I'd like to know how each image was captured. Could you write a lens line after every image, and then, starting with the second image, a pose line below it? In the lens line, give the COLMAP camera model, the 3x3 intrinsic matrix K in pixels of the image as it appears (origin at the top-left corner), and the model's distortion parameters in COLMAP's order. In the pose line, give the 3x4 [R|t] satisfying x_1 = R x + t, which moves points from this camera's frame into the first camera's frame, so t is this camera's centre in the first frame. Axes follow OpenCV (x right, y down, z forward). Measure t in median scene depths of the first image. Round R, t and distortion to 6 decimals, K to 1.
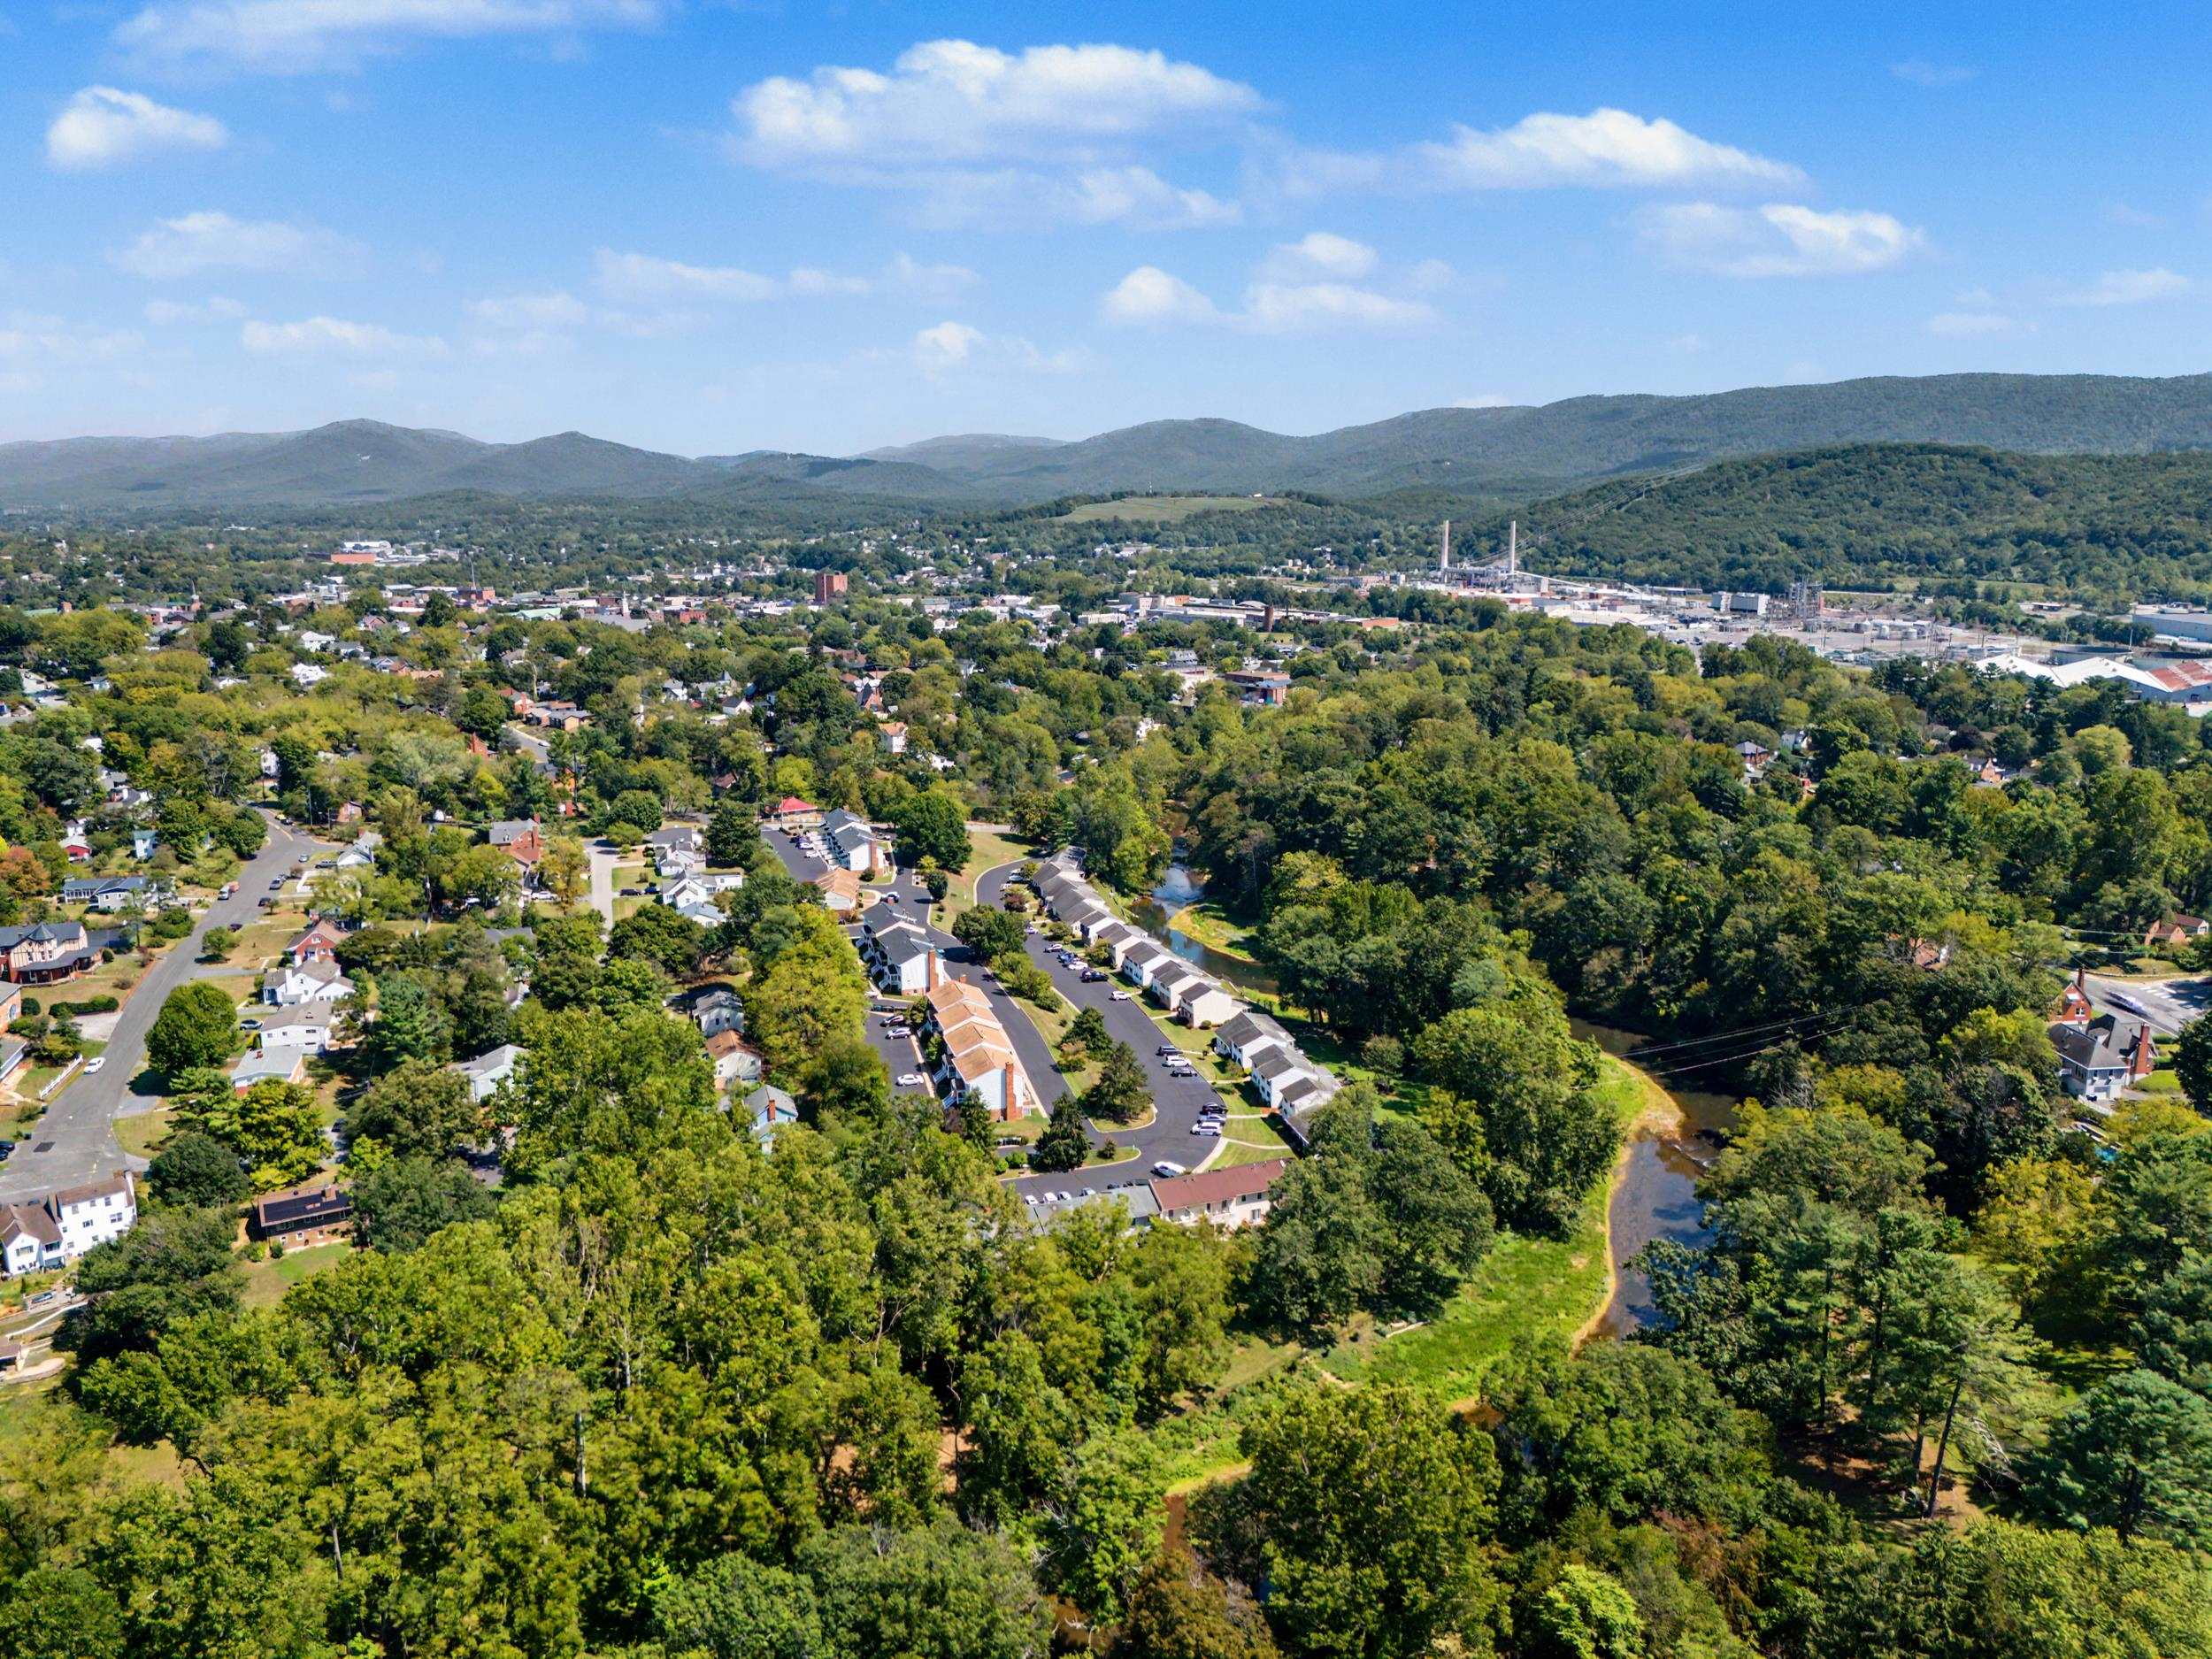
lens RADIAL K [[1616.5, 0, 1112.6], [0, 1616.5, 829.2], [0, 0, 1]] dist [0.085889, -0.083285]
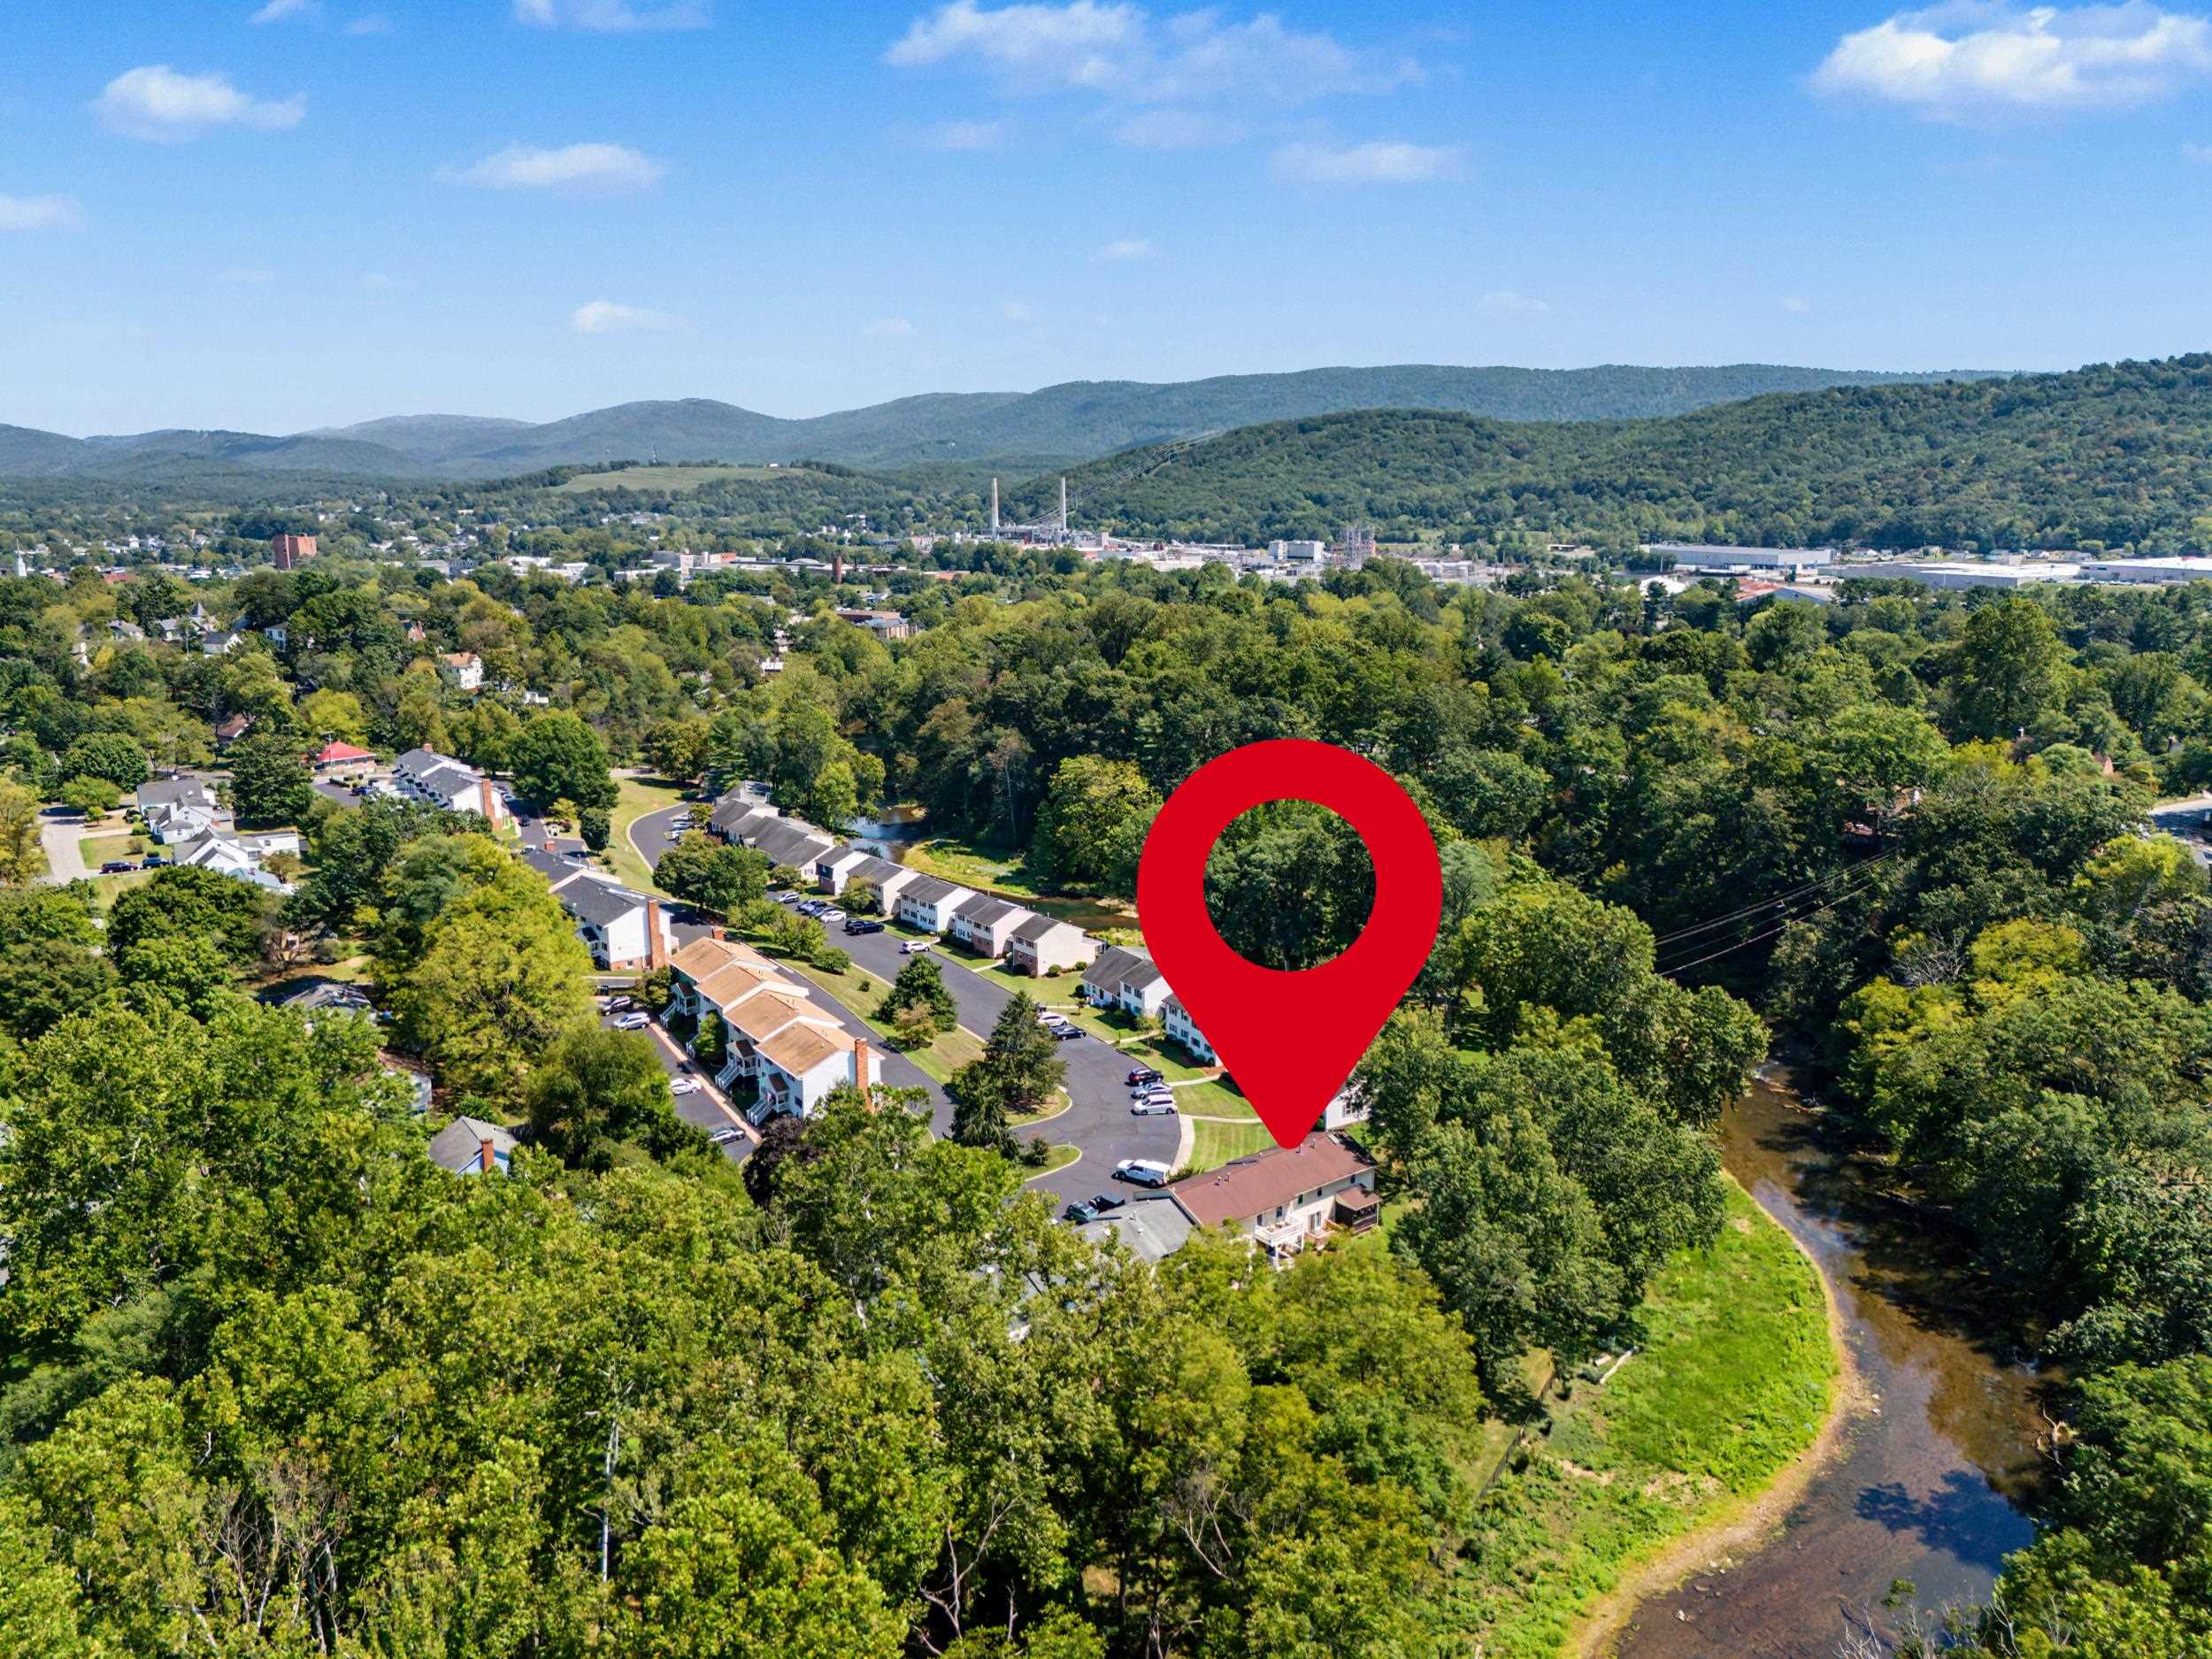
lens RADIAL K [[1616.5, 0, 1112.6], [0, 1616.5, 829.2], [0, 0, 1]] dist [0.085889, -0.083285]
pose [[0.954780, -0.066240, 0.289839, -0.102721], [0.064285, 0.997799, 0.016272, 0.038270], [-0.290279, 0.003096, 0.956937, 0.237860]]
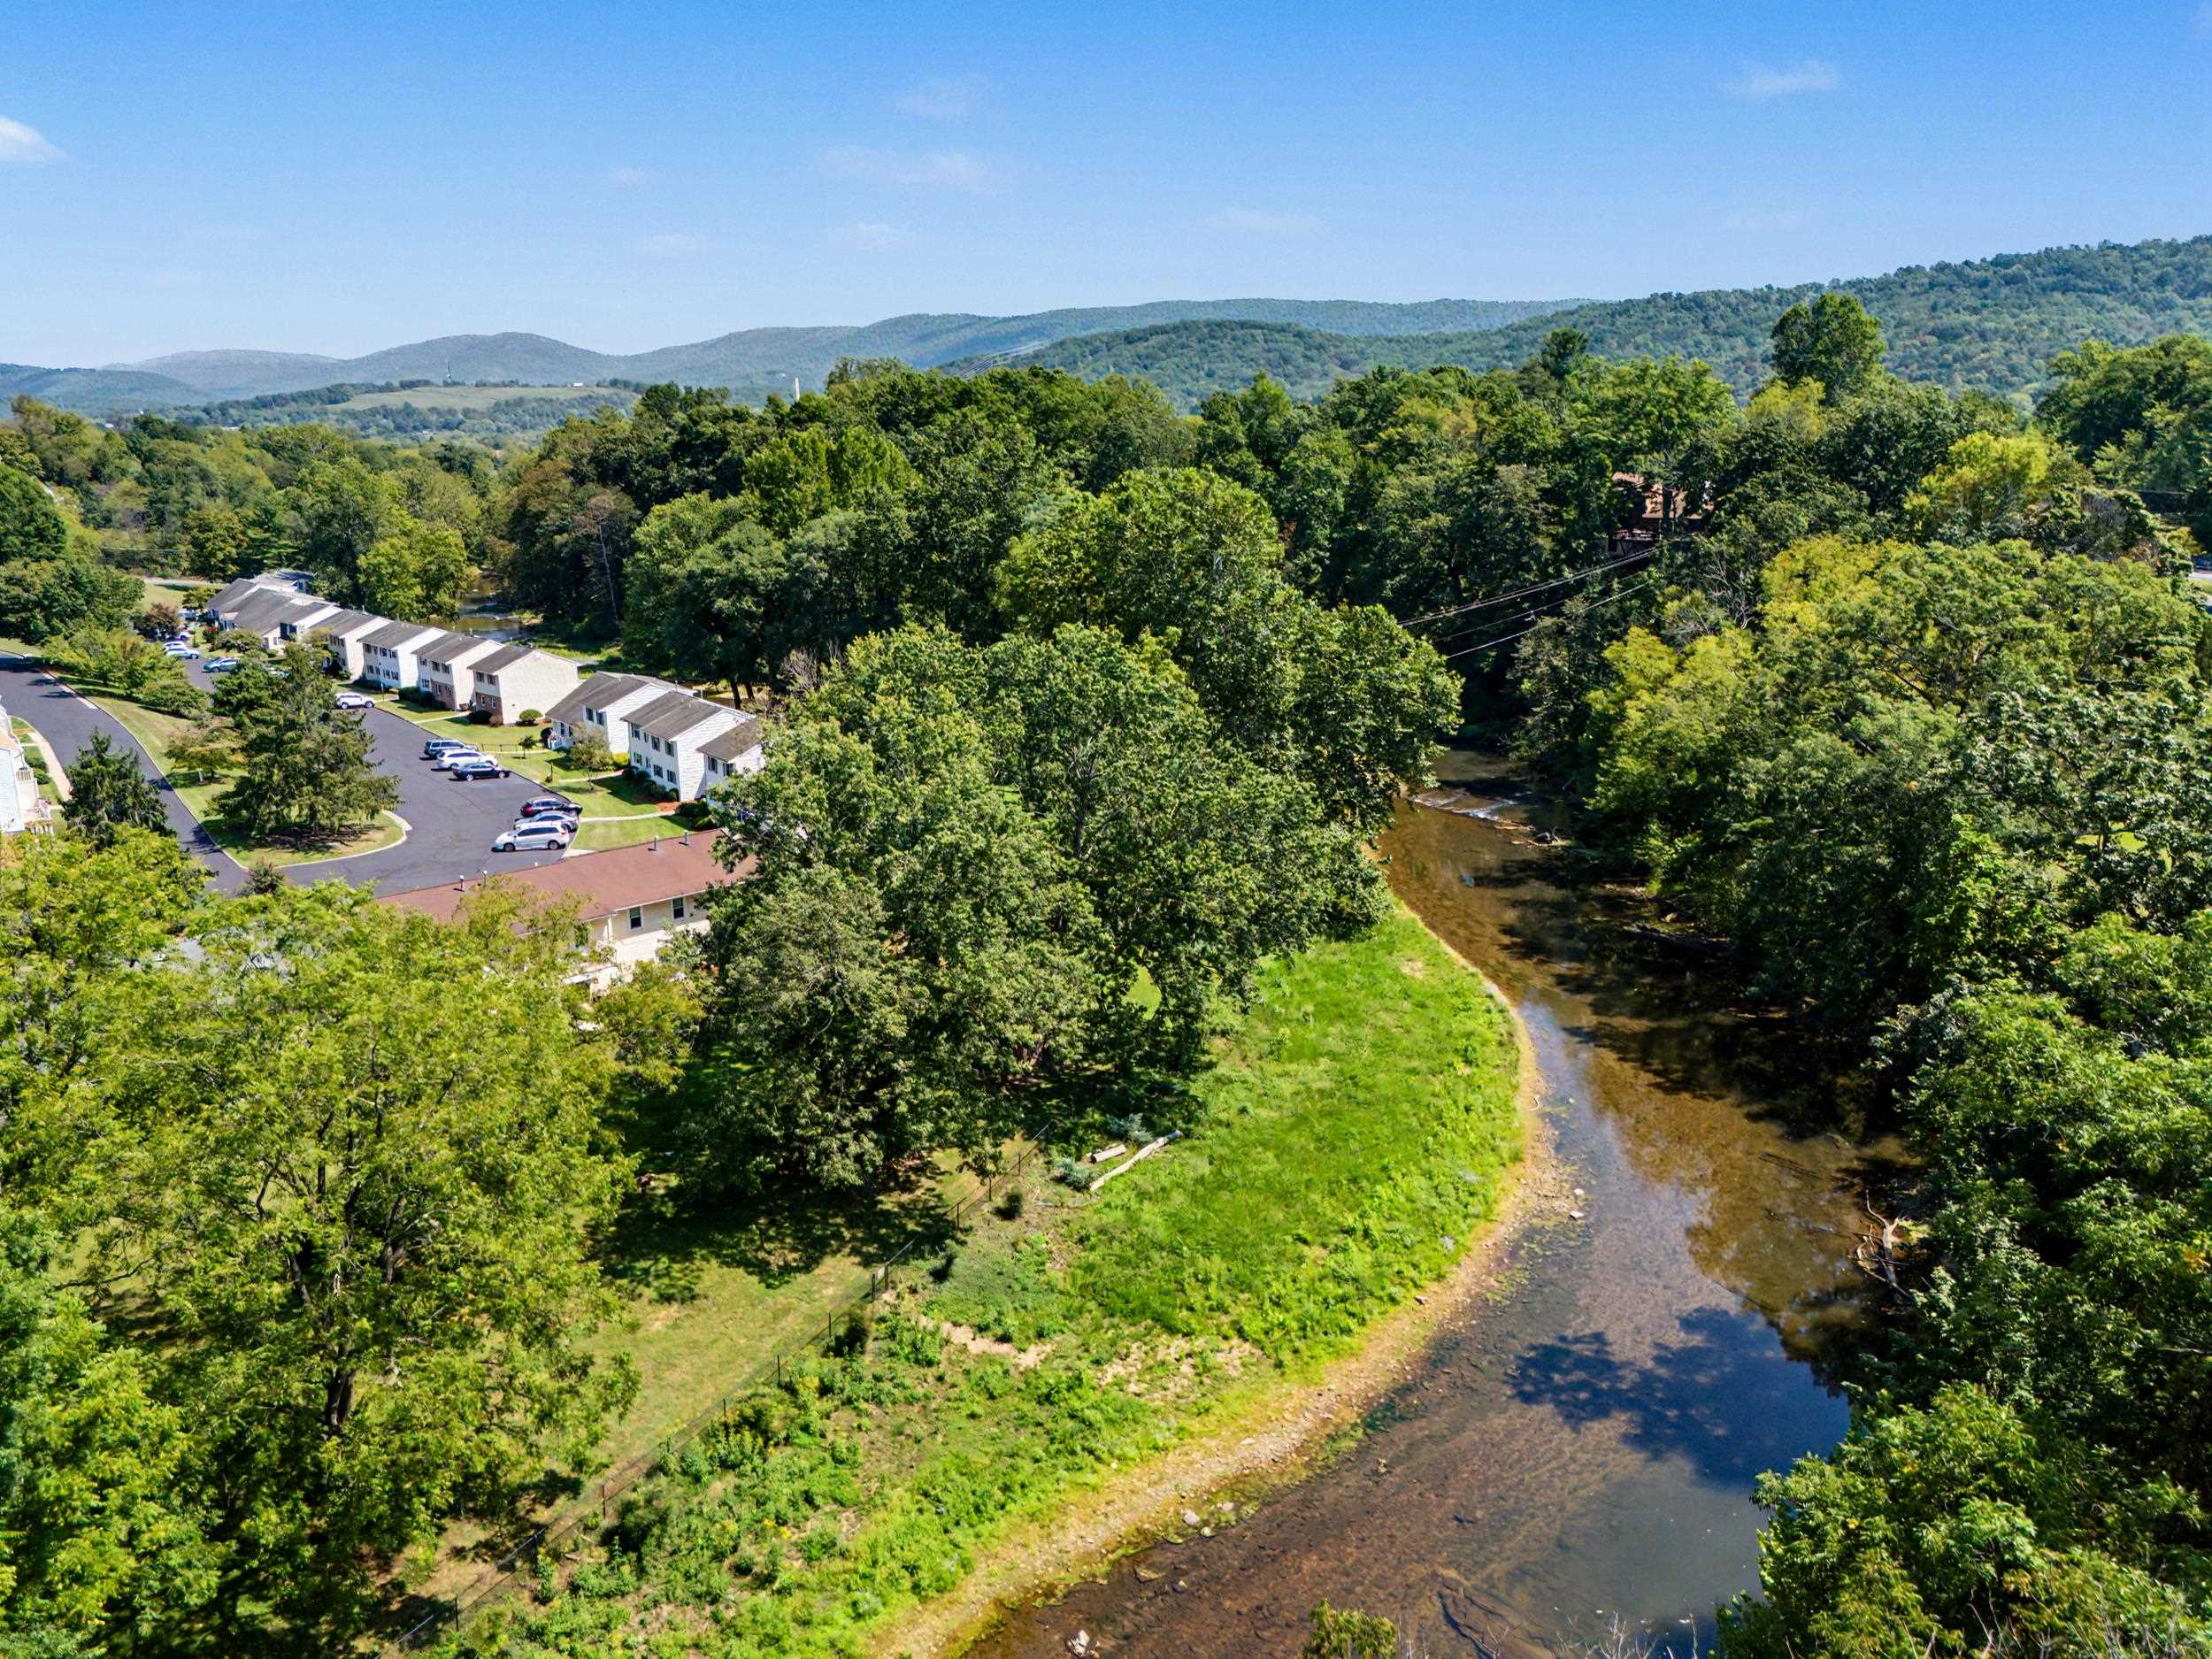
lens RADIAL K [[1619.9, 0, 1106.0], [0, 1619.9, 829.5], [0, 0, 1]] dist [0.087656, -0.092233]
pose [[0.925580, -0.094608, 0.366539, 0.027275], [0.080554, 0.995314, 0.053489, 0.117438], [-0.369882, -0.019982, 0.928864, 0.368053]]
